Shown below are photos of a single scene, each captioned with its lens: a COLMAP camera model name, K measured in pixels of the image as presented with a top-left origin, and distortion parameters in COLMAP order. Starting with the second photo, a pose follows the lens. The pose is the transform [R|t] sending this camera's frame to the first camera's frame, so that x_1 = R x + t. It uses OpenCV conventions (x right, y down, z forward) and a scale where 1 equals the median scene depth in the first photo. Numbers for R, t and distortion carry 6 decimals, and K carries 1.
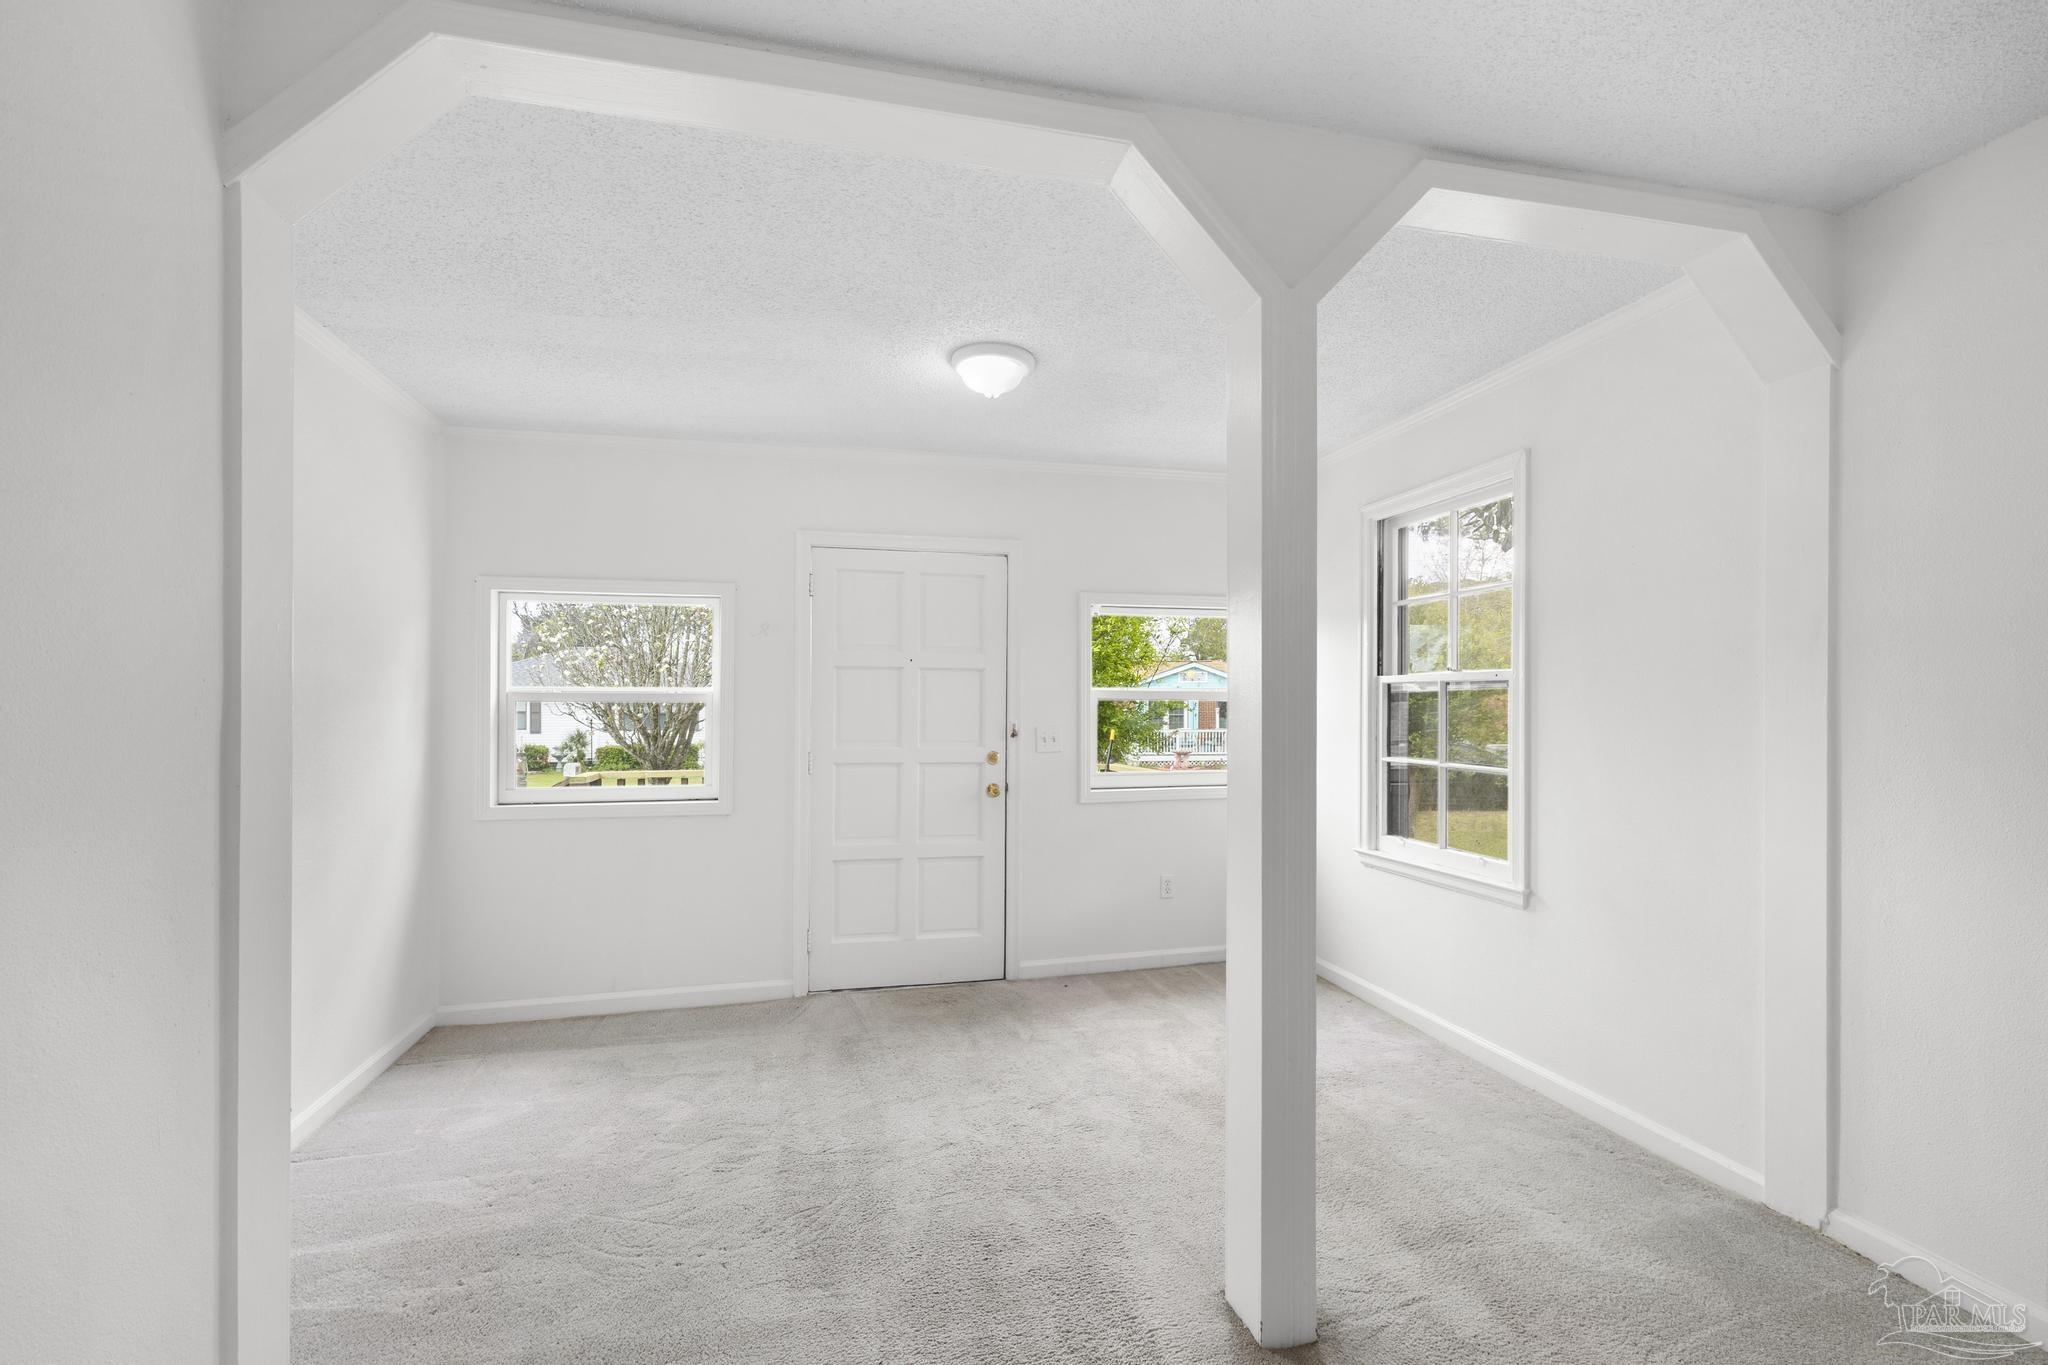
lens RADIAL K [[862.9, 0, 1014.6], [0, 862.9, 704.7], [0, 0, 1]] dist [0.001182, -0.000074]
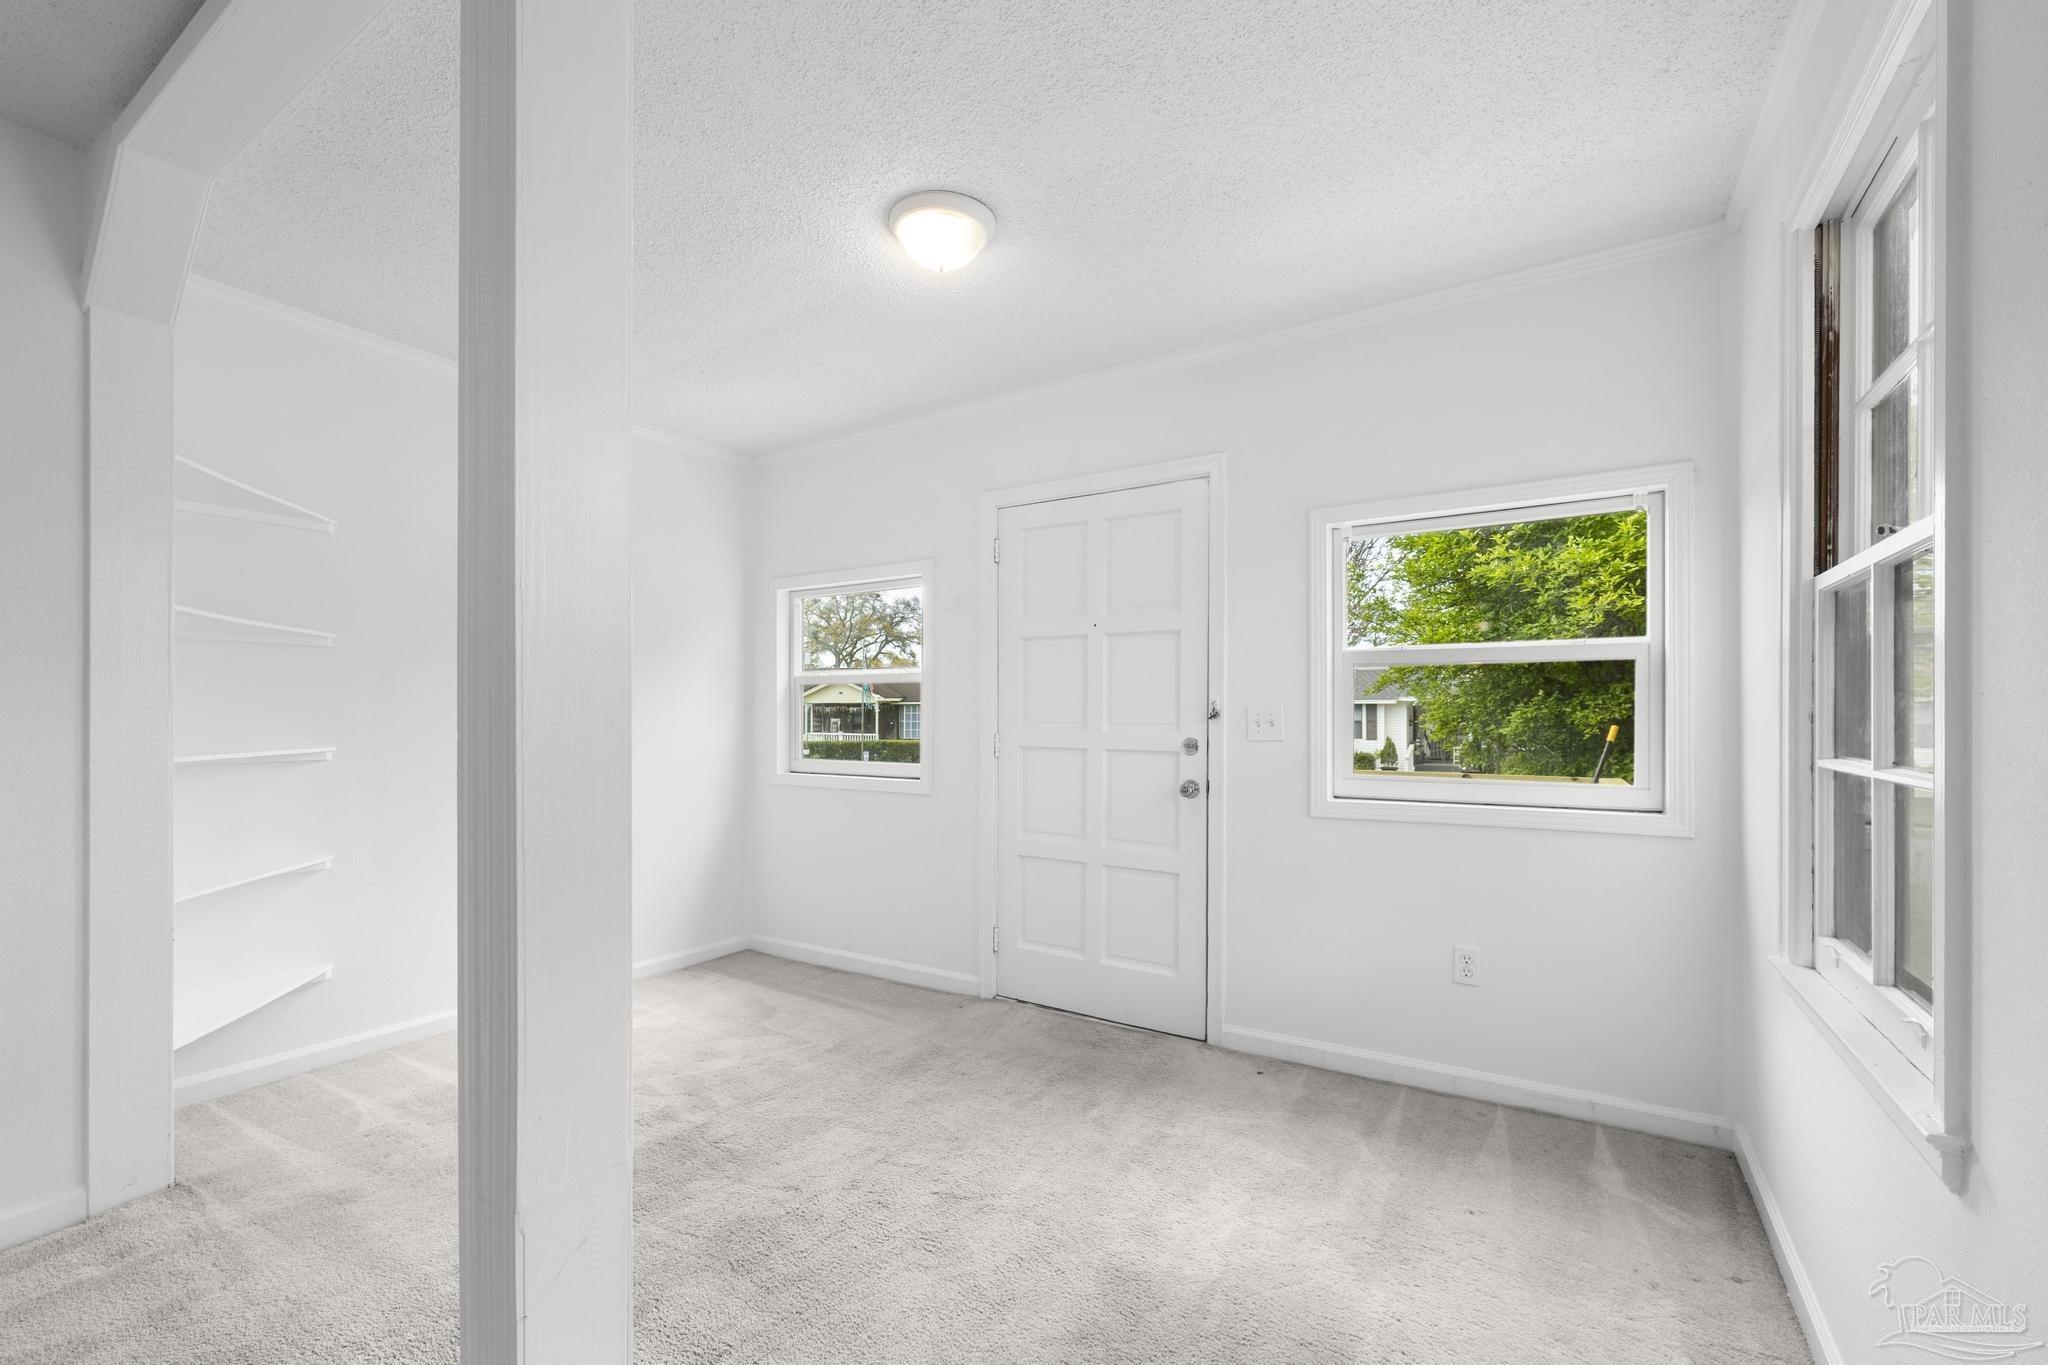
lens RADIAL K [[863.4, 0, 1021.1], [0, 863.4, 717.5], [0, 0, 1]] dist [0.001576, 0.000316]
pose [[0.696306, 0.000458, -0.717745, 0.438083], [-0.002452, 0.999995, -0.001742, 0.039777], [0.717741, 0.002973, 0.696304, 0.380807]]
